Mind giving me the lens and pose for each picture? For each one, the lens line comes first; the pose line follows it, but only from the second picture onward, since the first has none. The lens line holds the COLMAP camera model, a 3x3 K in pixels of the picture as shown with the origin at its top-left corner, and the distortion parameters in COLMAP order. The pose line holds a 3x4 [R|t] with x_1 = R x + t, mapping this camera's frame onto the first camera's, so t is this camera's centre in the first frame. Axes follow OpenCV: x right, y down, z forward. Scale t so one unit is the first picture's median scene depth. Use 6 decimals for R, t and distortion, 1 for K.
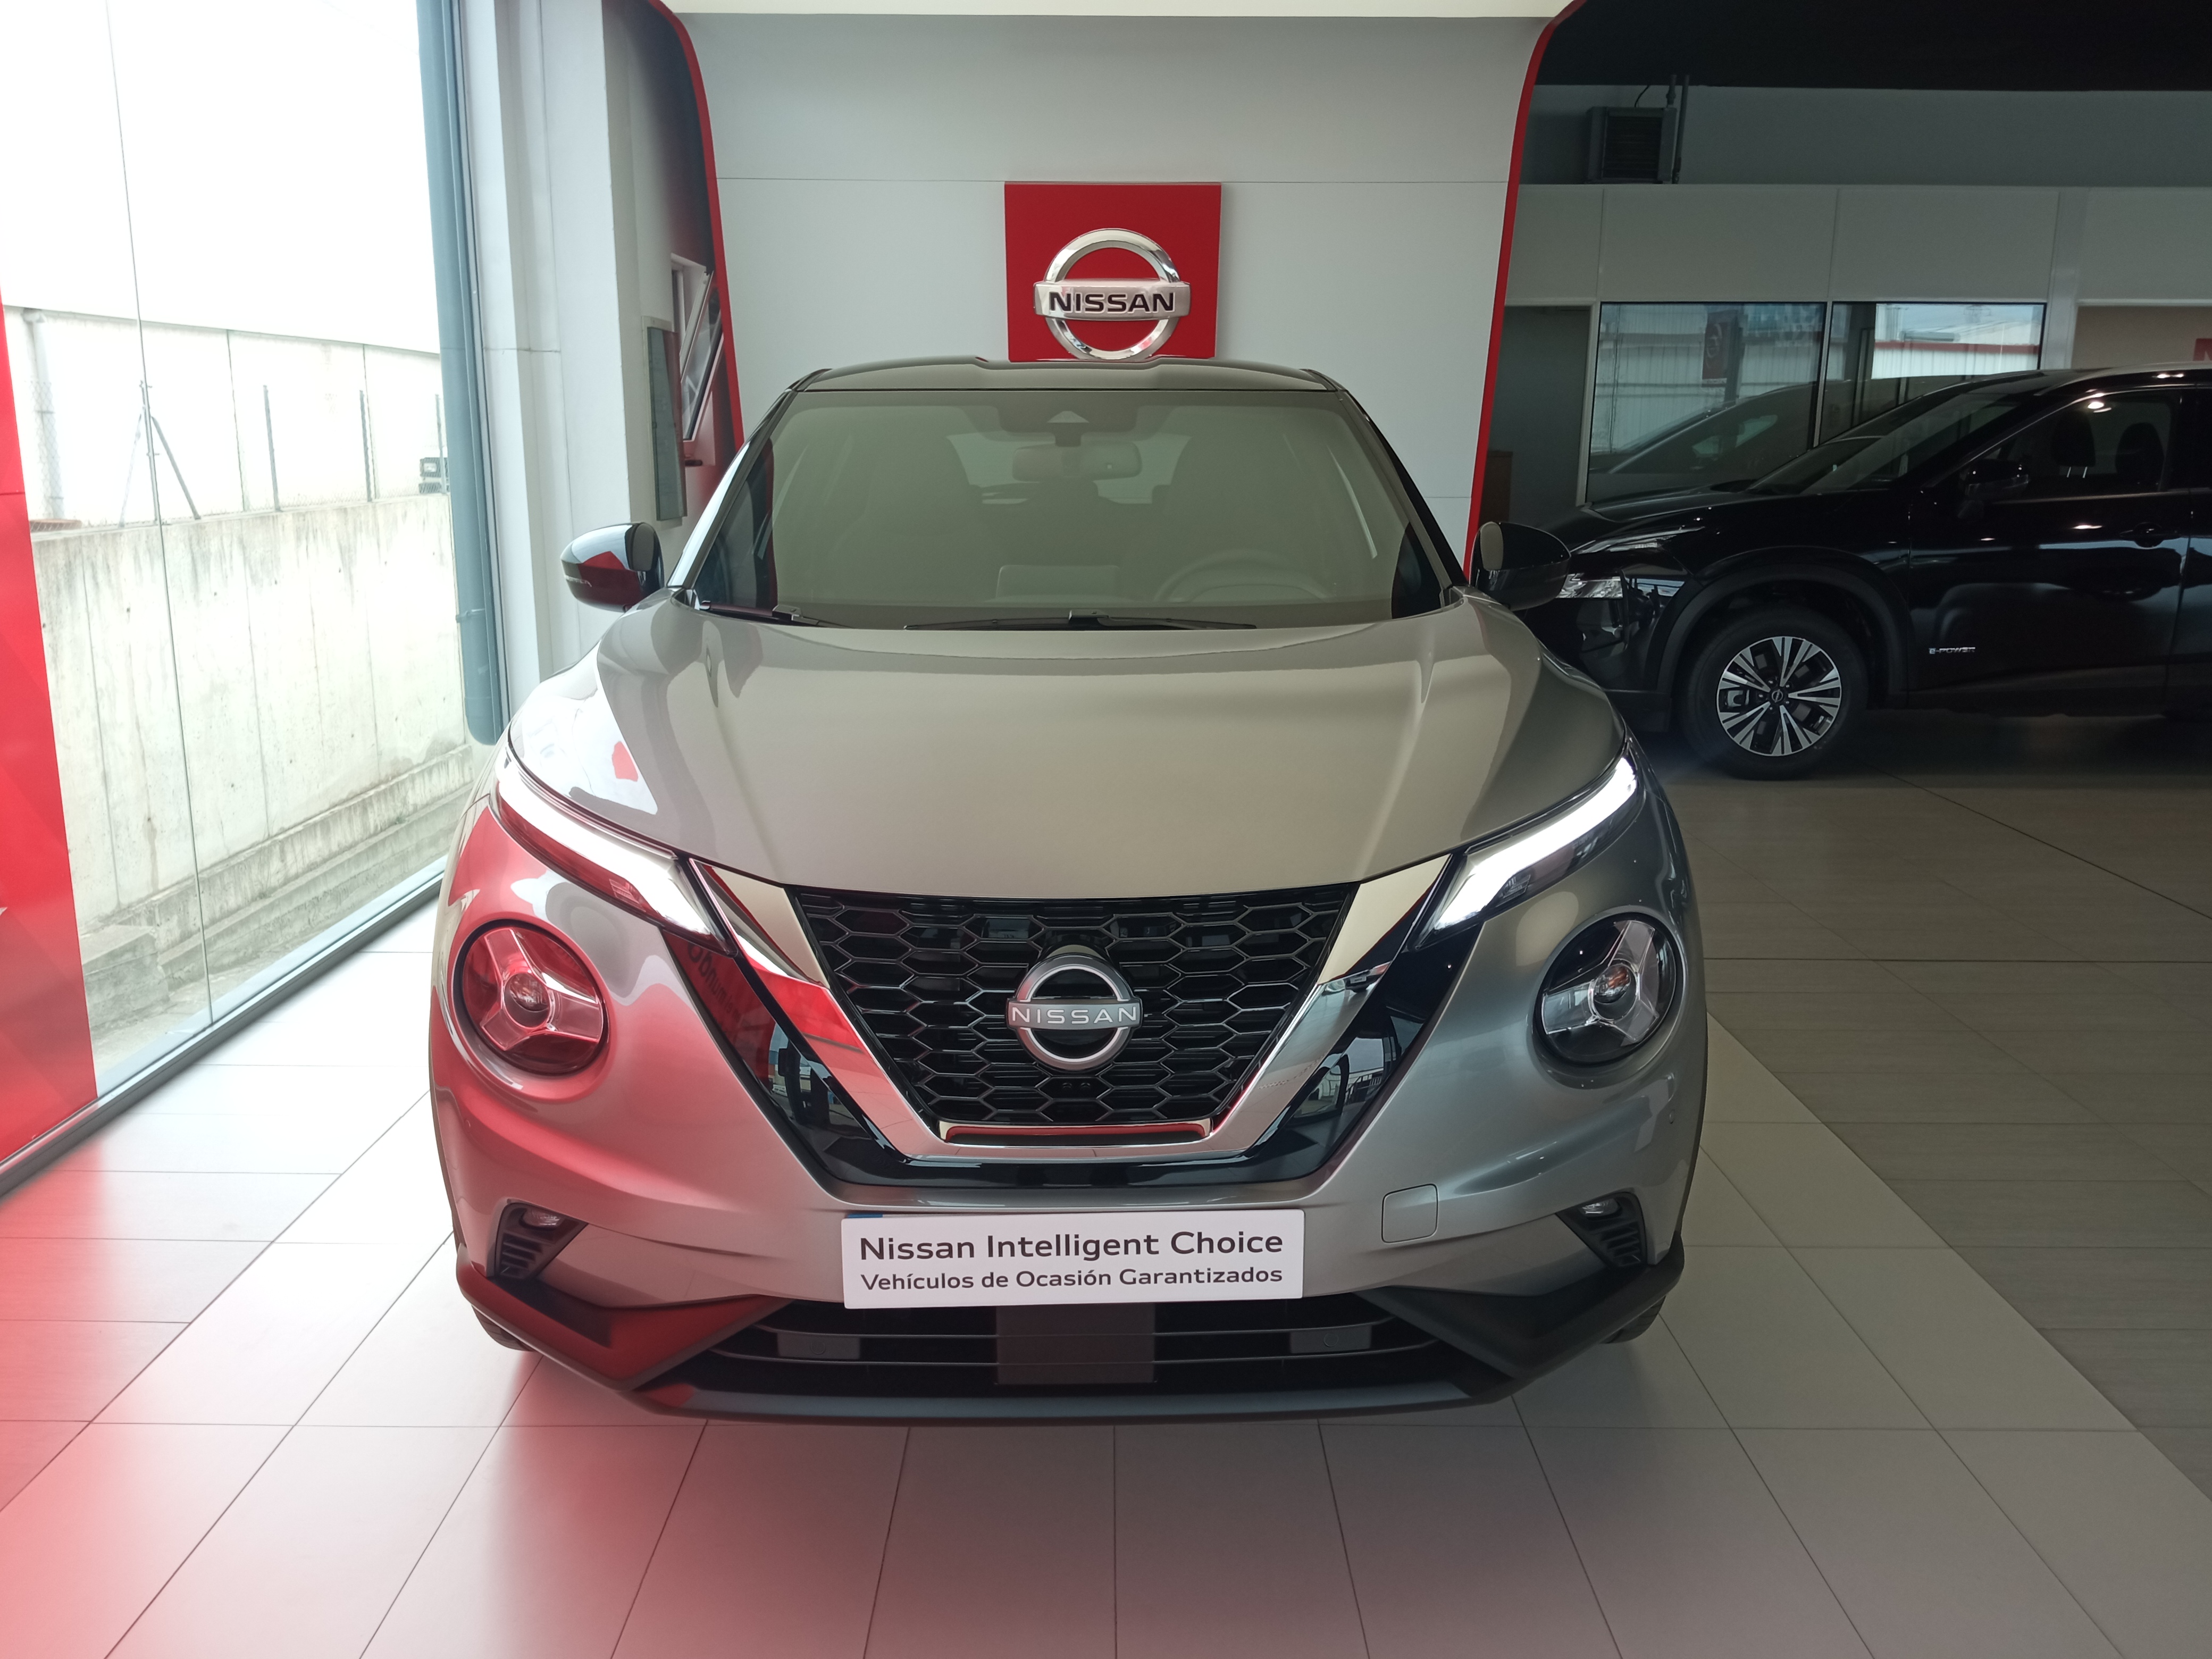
lens RADIAL K [[1738.4, 0, 1115.9], [0, 1738.4, 825.9], [0, 0, 1]] dist [0.114875, -0.221179]
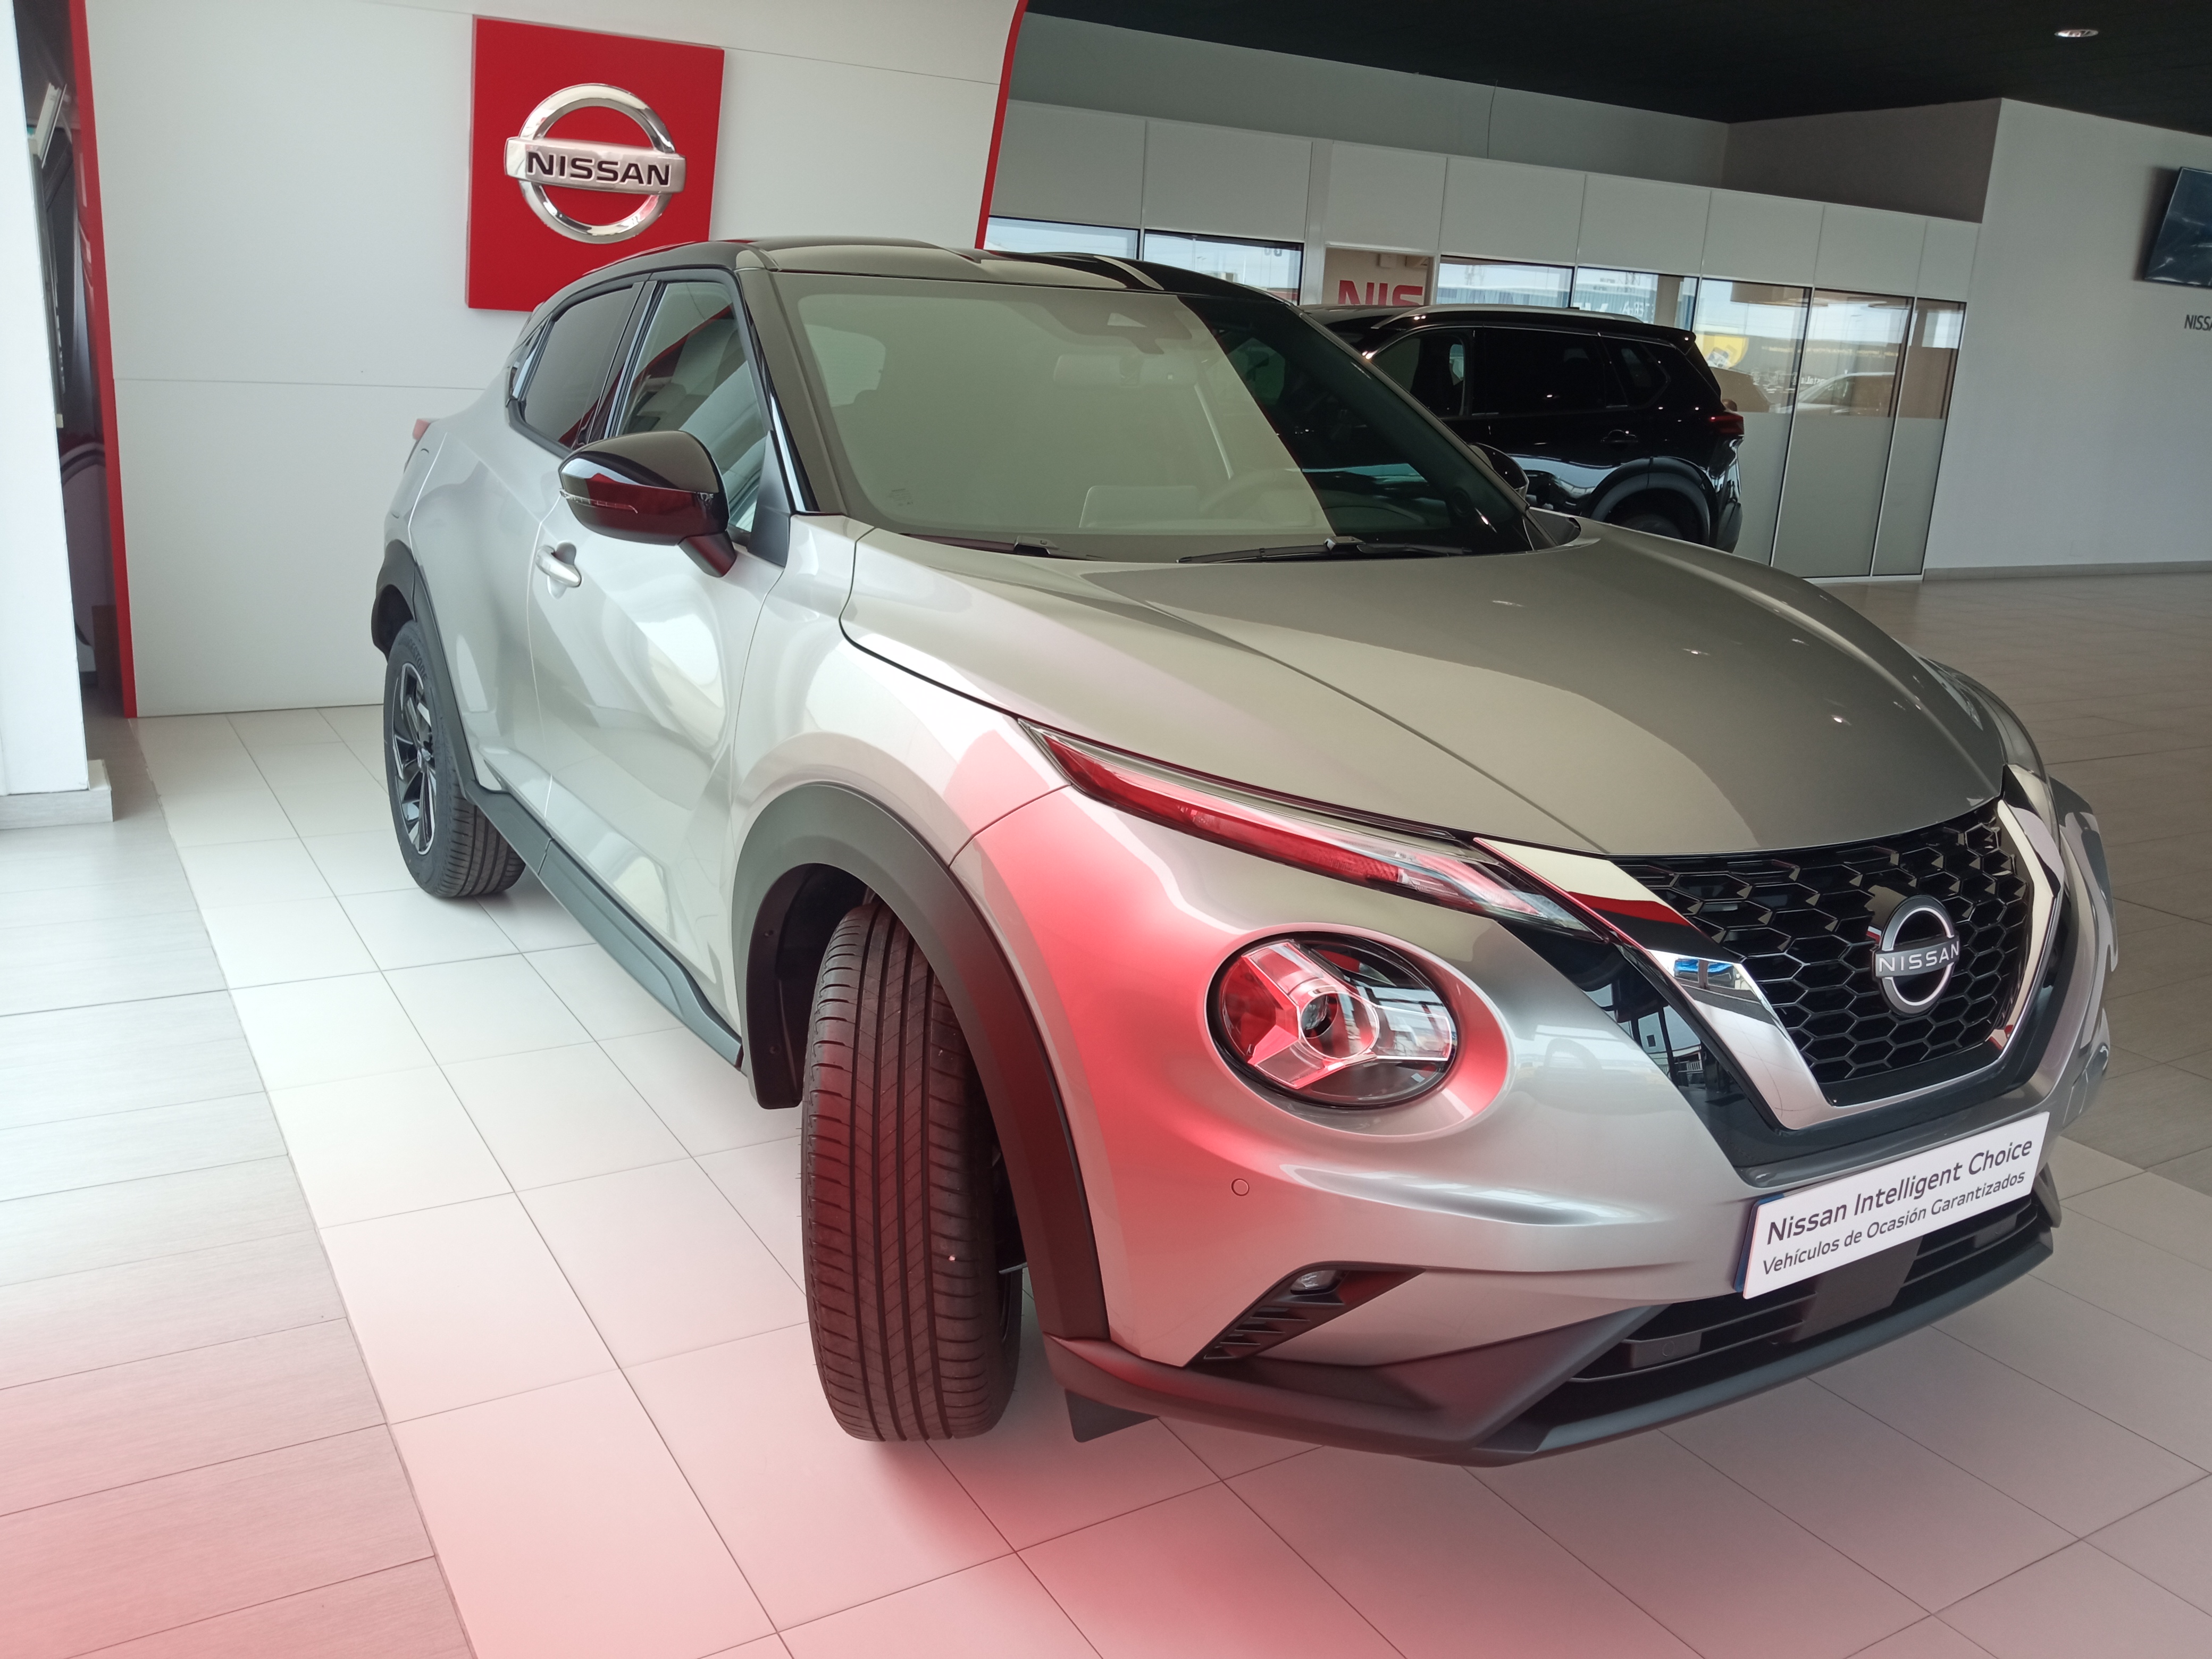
lens RADIAL K [[1738.4, 0, 1115.9], [0, 1738.4, 825.9], [0, 0, 1]] dist [0.114875, -0.221179]
pose [[0.862452, -0.093022, 0.497517, -0.888701], [0.066692, 0.995281, 0.070478, -0.064408], [-0.501726, -0.027604, 0.864586, 0.365160]]
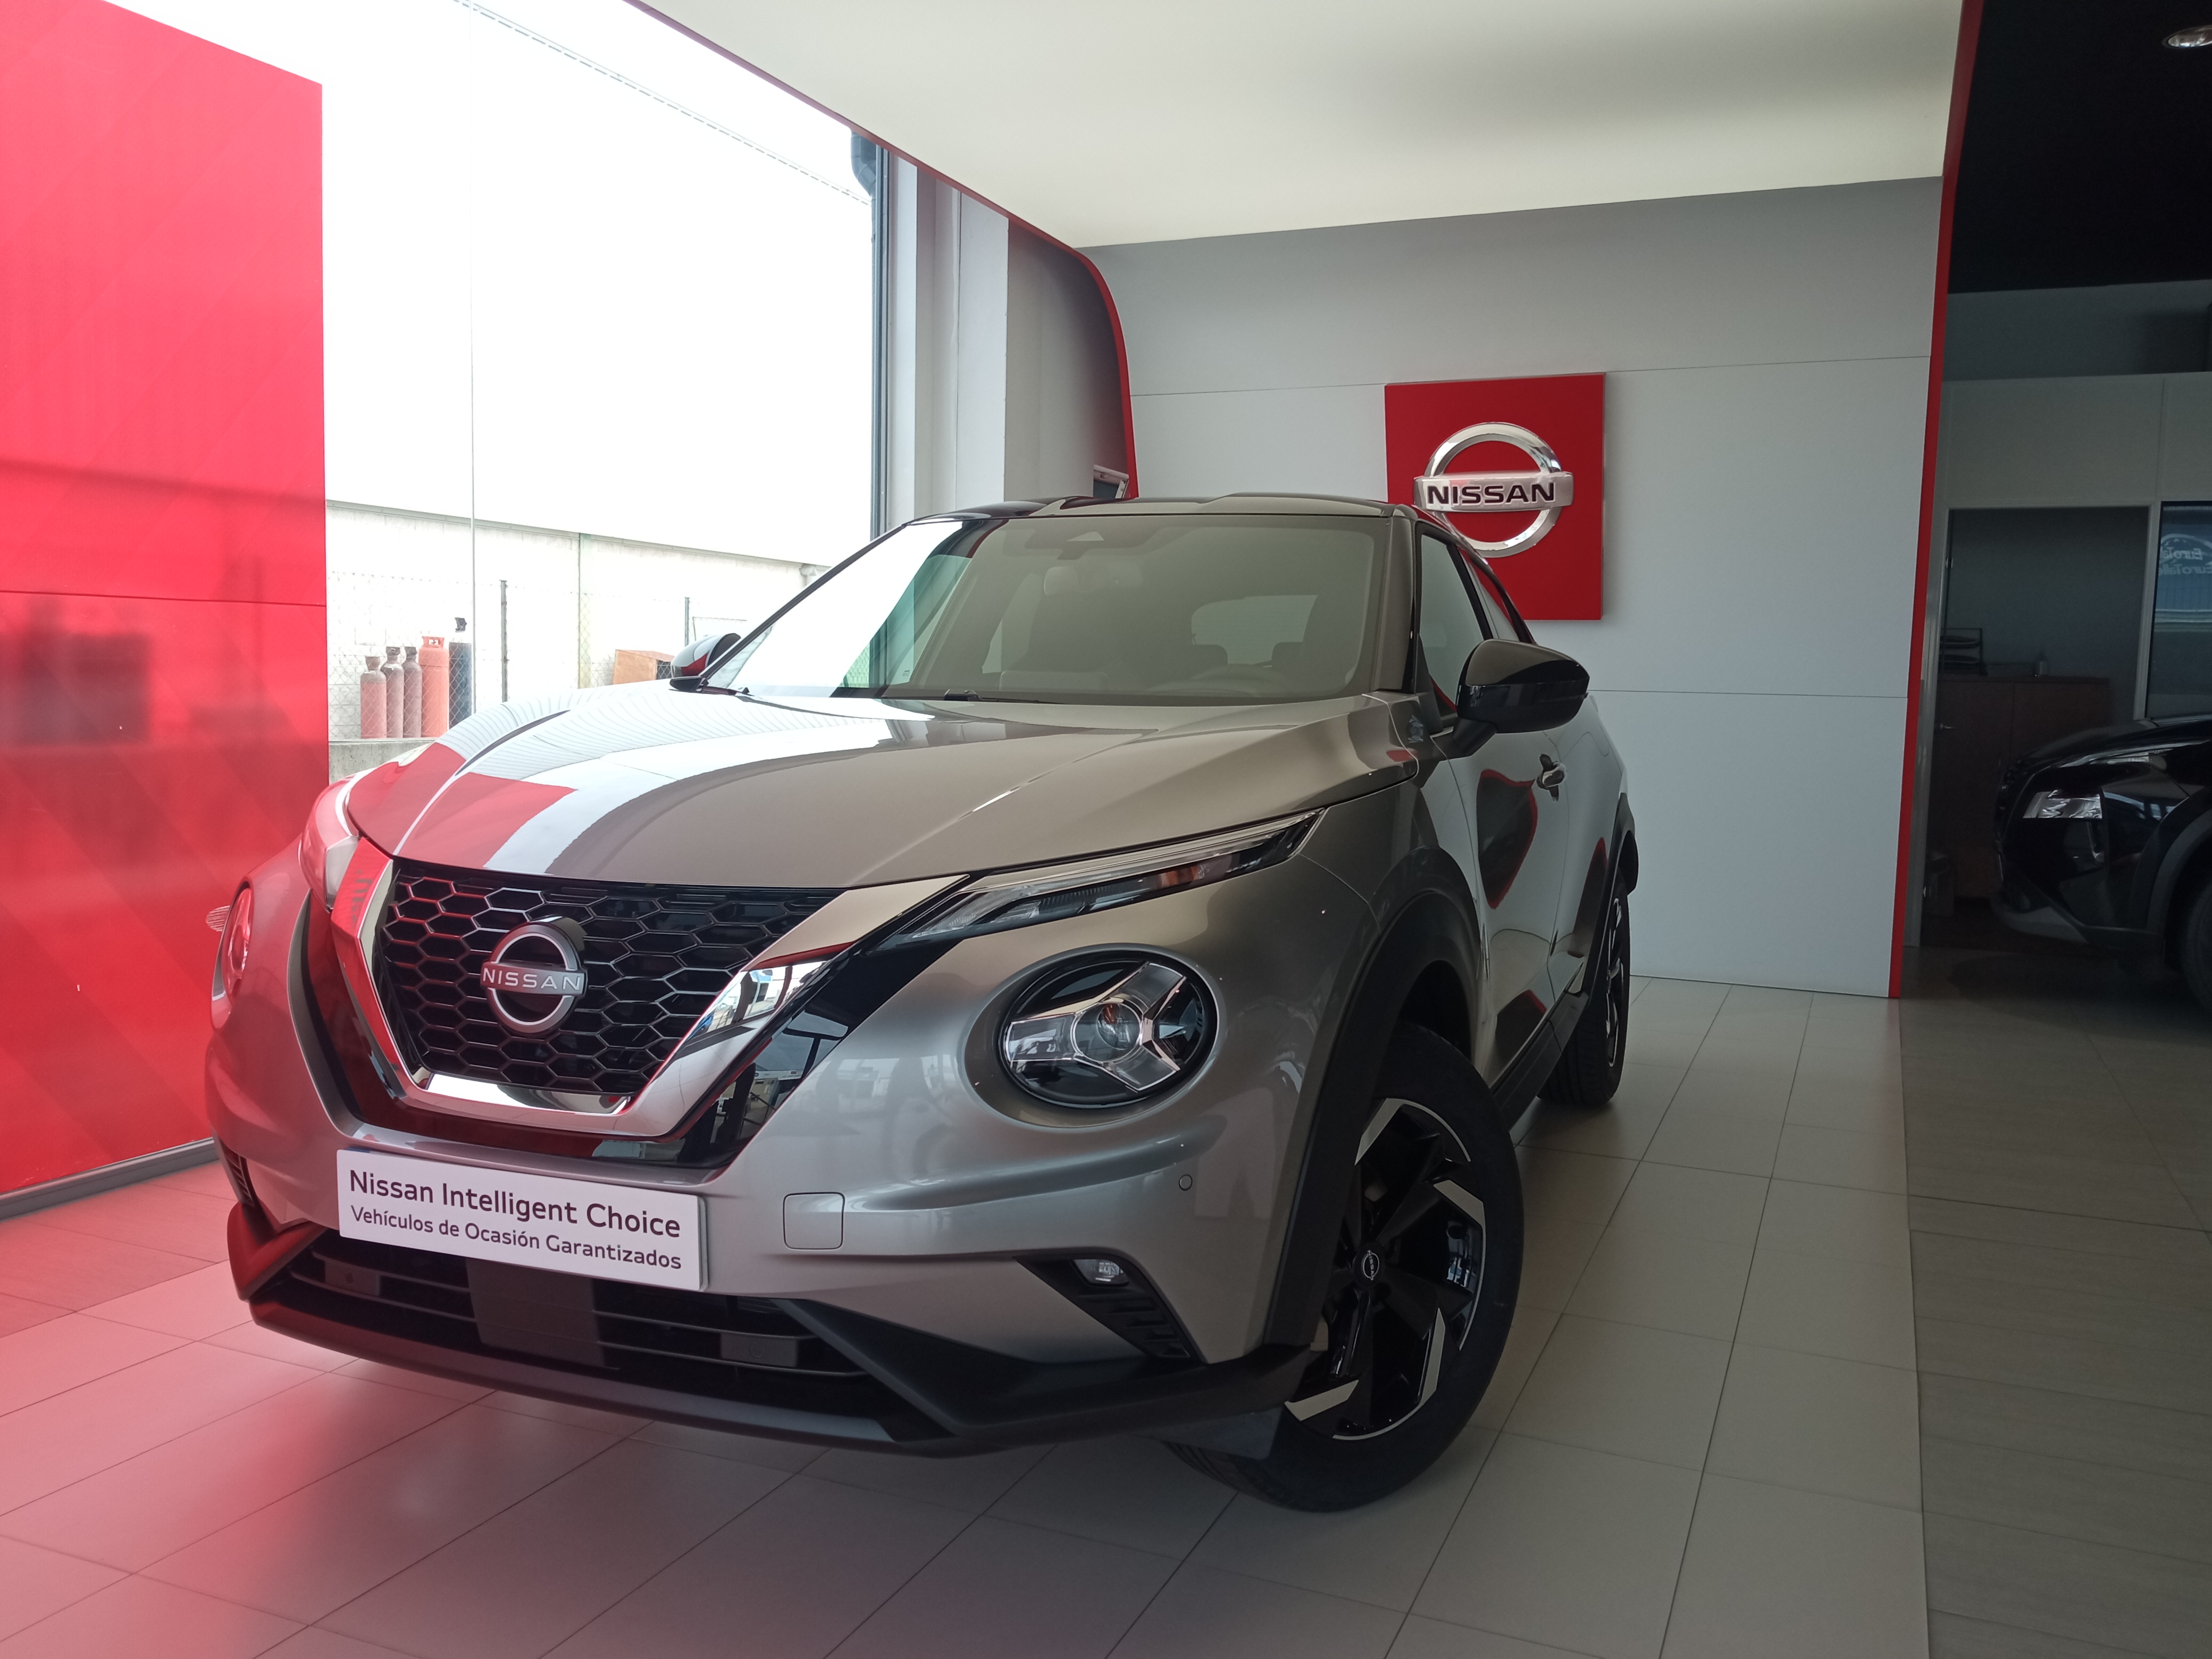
lens RADIAL K [[1738.4, 0, 1115.9], [0, 1738.4, 825.9], [0, 0, 1]] dist [0.114875, -0.221179]
pose [[0.920992, 0.048250, -0.386581, 0.699765], [-0.102937, 0.987174, -0.122027, 0.108490], [0.375735, 0.152180, 0.914147, 0.143731]]
